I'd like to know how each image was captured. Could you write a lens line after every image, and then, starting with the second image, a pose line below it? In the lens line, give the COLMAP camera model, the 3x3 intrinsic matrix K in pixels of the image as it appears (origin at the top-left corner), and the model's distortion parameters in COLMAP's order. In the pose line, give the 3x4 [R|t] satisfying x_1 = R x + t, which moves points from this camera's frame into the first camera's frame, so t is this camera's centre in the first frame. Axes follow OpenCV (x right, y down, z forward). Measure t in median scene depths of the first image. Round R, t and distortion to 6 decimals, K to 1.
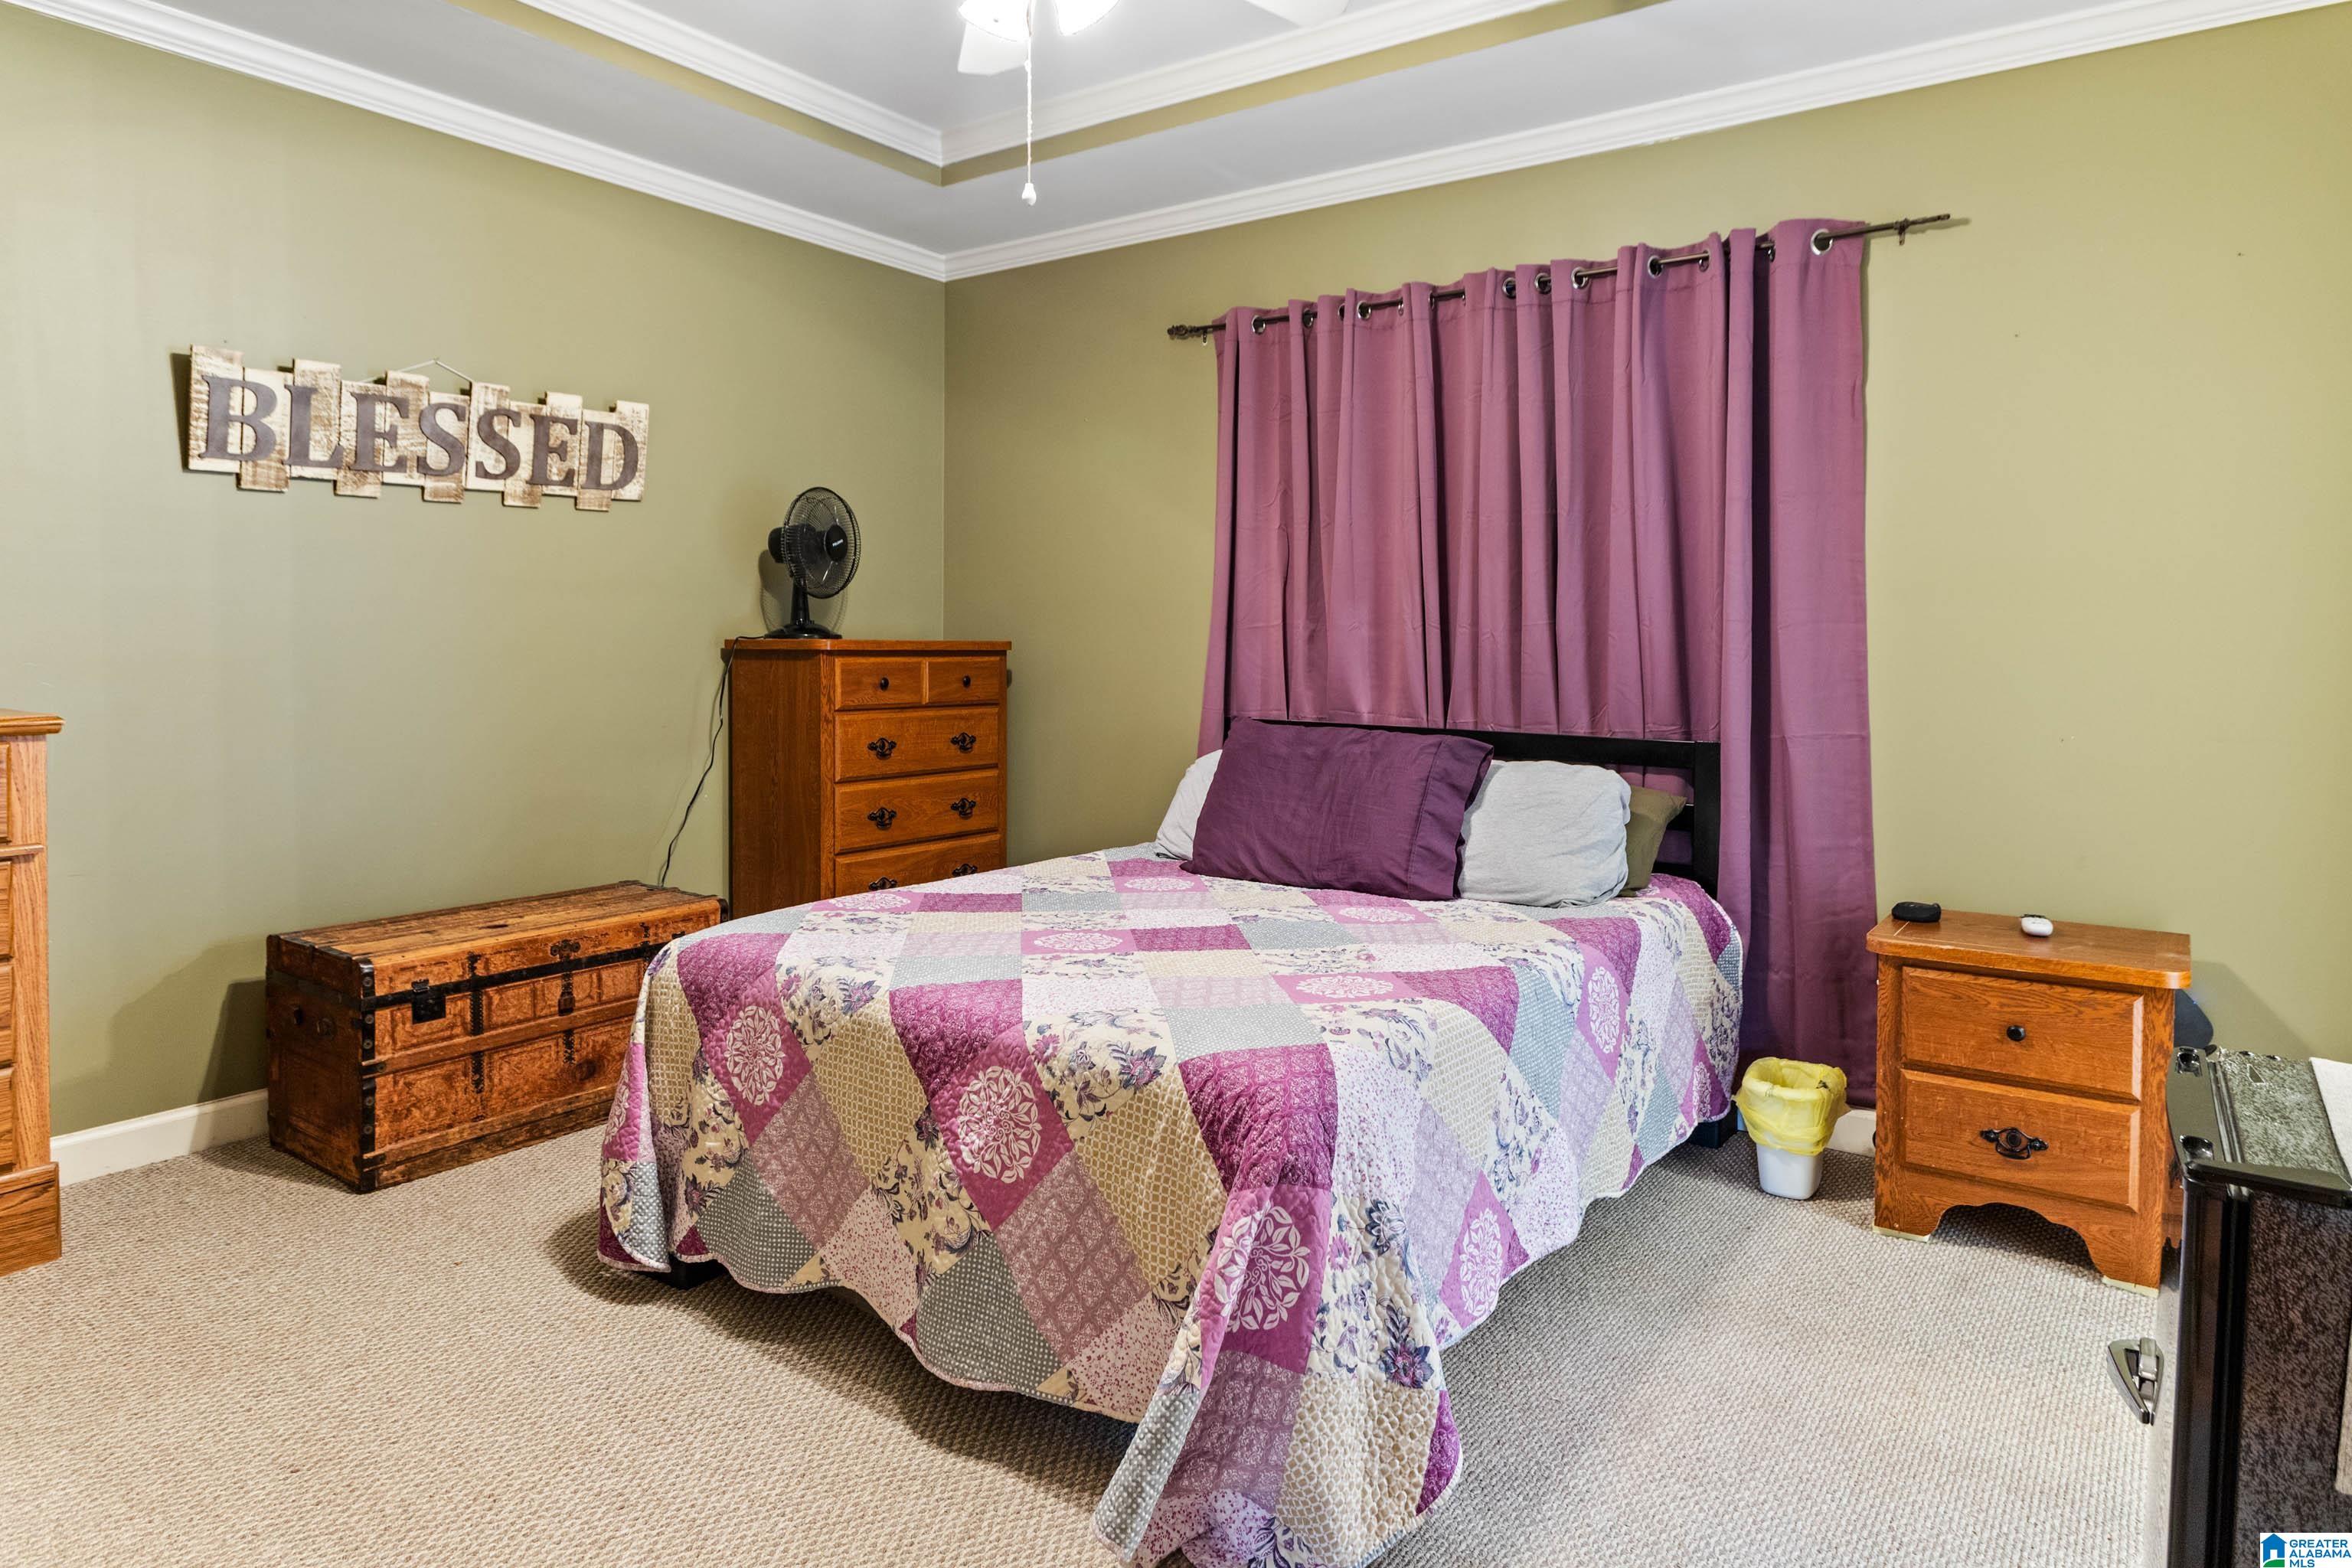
lens RADIAL K [[1427.2, 0, 1175.9], [0, 1427.2, 698.2], [0, 0, 1]] dist [-0.000792, -0.000440]
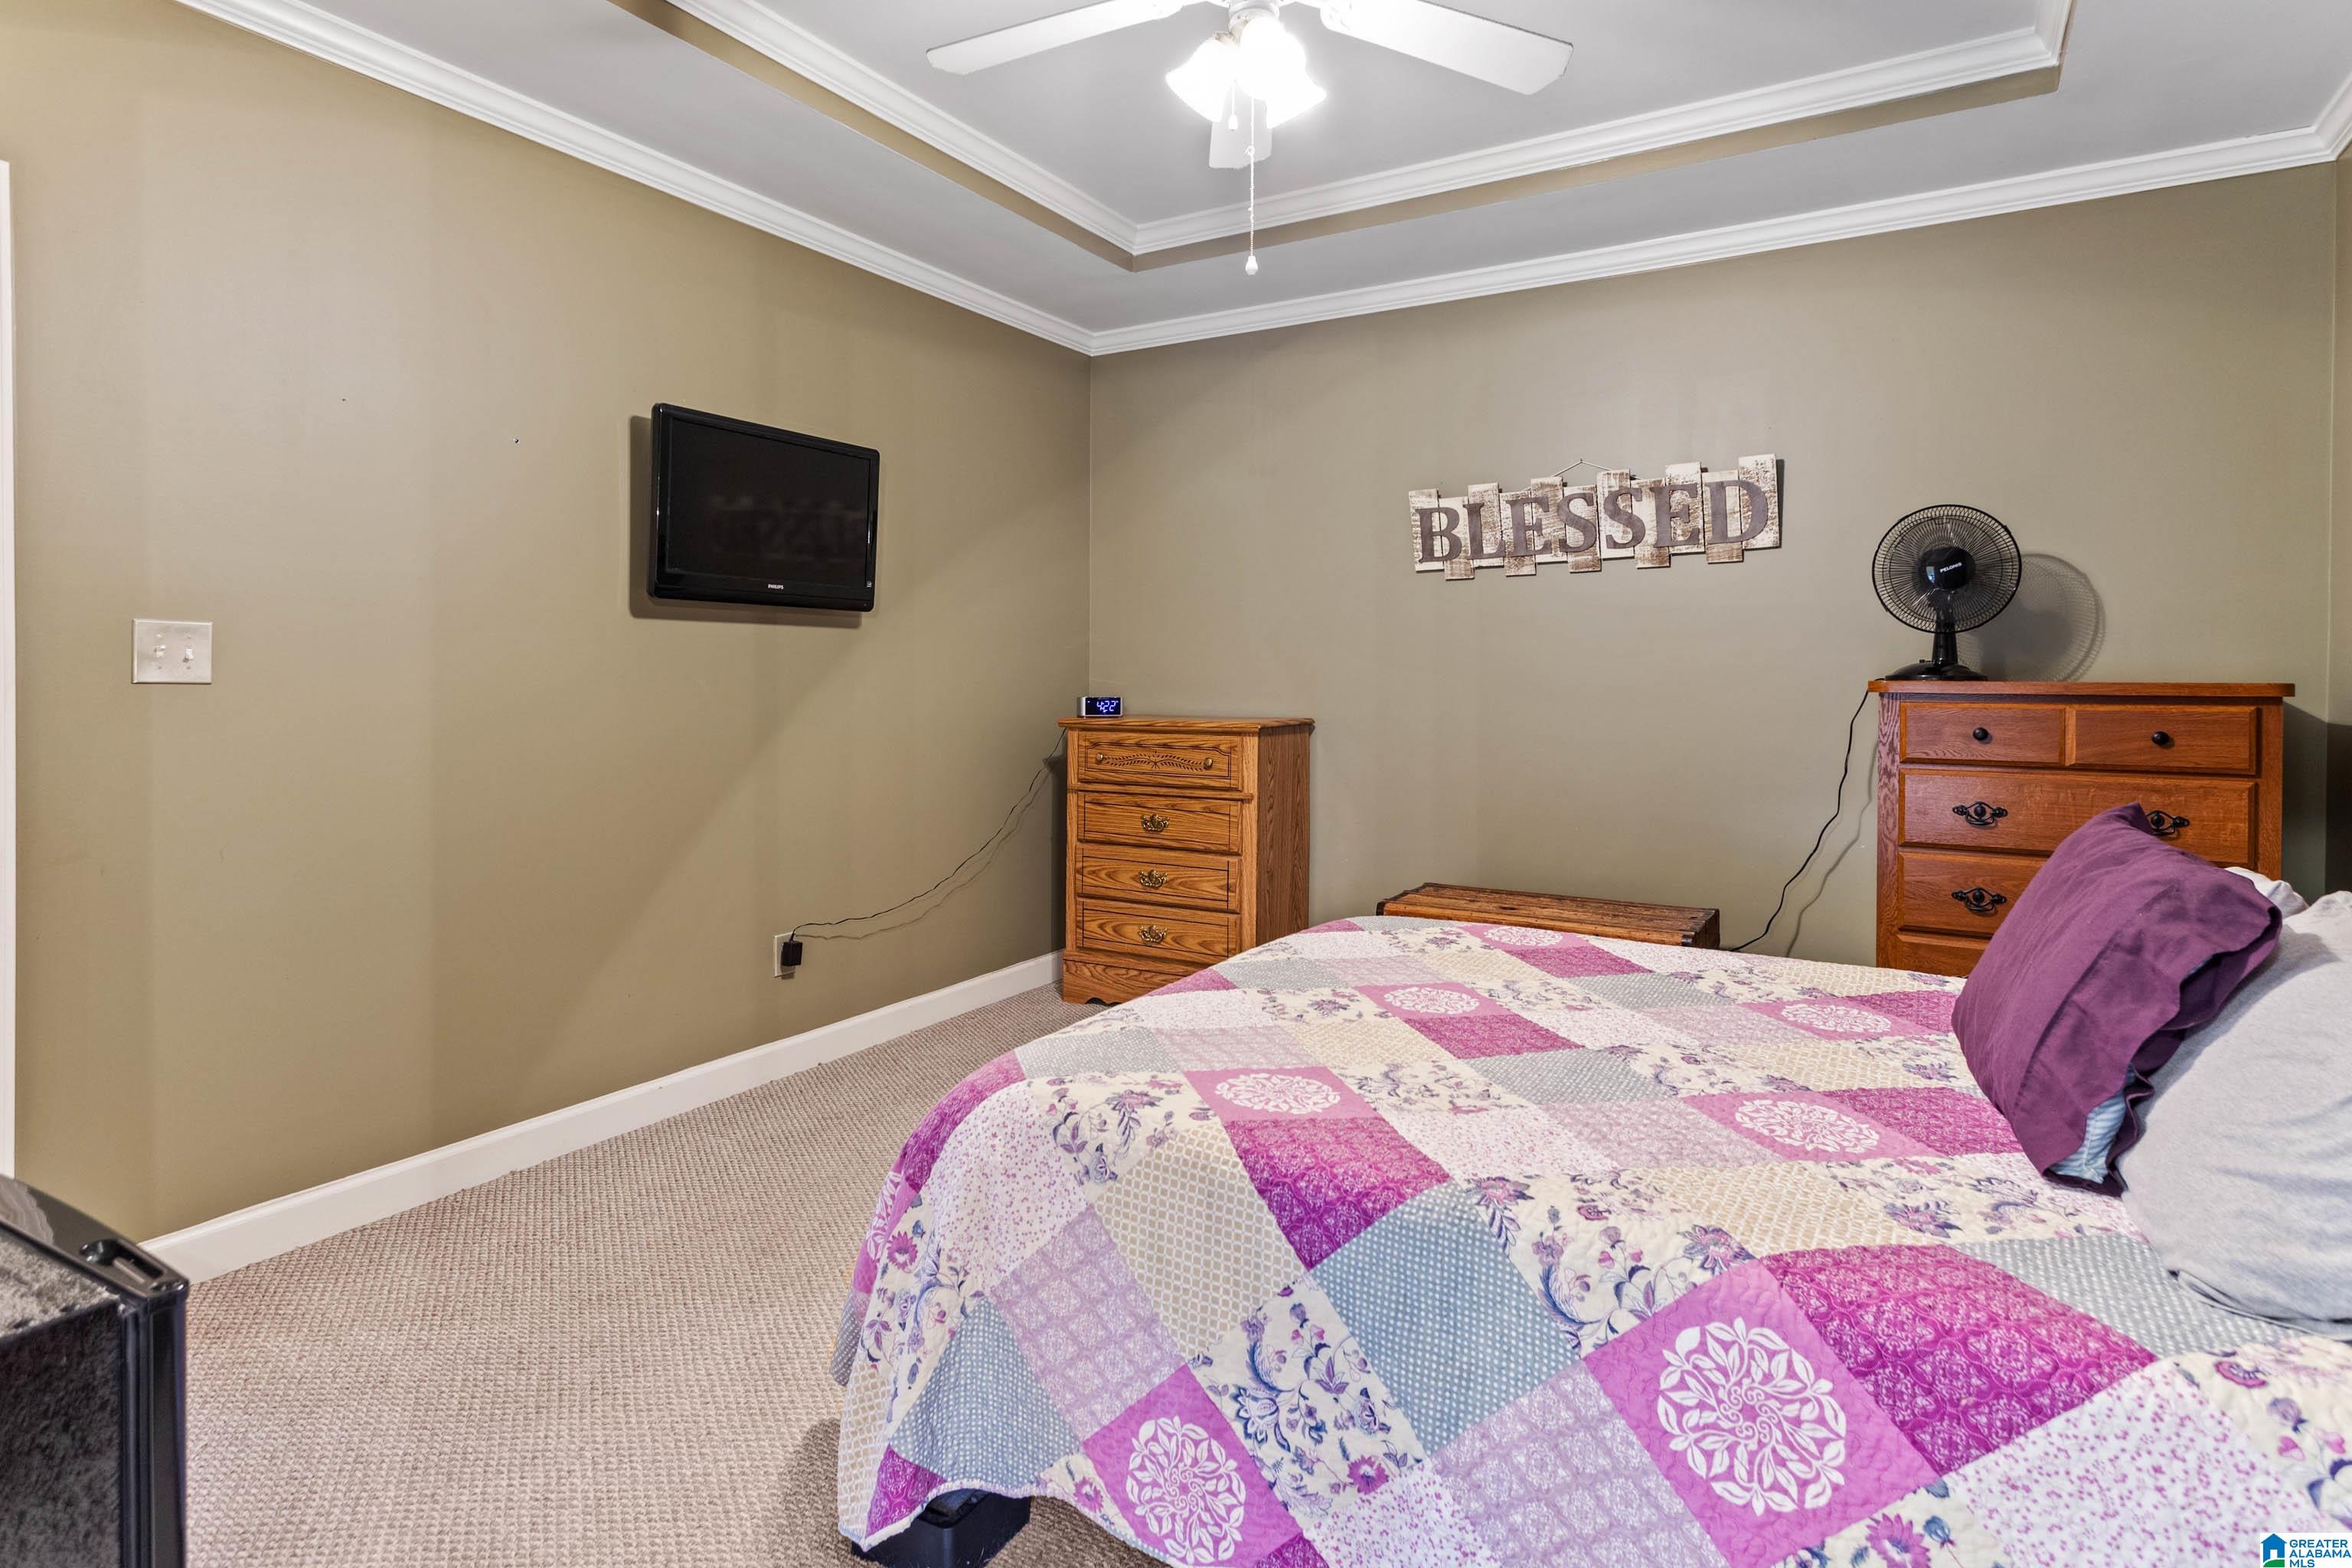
lens RADIAL K [[1217.0, 0, 1173.0], [0, 1217.0, 683.6], [0, 0, 1]] dist [0.000156, 0.009683]
pose [[0.081481, -0.003158, -0.996670, 0.529647], [-0.044763, 0.998974, -0.006825, -0.016604], [0.995669, 0.045170, 0.081256, 0.569109]]
